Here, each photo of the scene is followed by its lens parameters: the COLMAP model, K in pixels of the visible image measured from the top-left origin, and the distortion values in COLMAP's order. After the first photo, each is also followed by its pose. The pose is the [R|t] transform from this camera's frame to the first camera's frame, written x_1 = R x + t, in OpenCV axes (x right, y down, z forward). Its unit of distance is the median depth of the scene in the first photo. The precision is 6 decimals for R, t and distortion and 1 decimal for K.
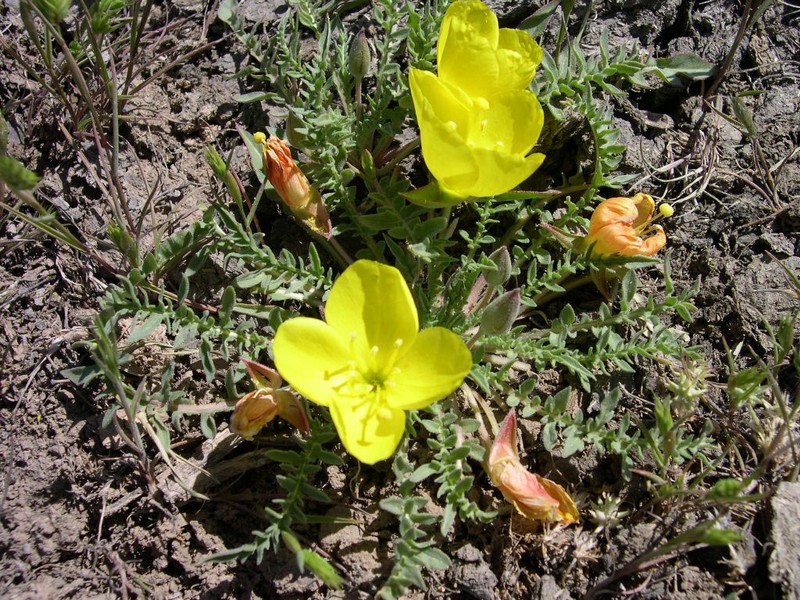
lens RADIAL K [[814.8, 0, 400.0], [0, 814.8, 300.0], [0, 0, 1]] dist [-0.117026, -0.001036]
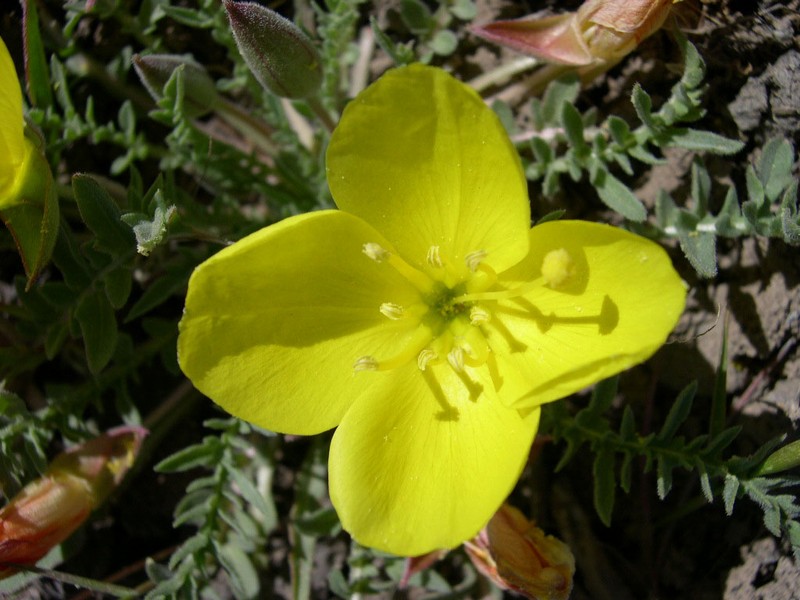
lens RADIAL K [[814.8, 0, 400.0], [0, 814.8, 300.0], [0, 0, 1]] dist [-0.117026, -0.001036]
pose [[-0.075655, -0.996900, 0.021612, -0.032750], [0.976698, -0.069722, 0.202976, -0.018745], [-0.200840, 0.036464, 0.978945, 0.534560]]
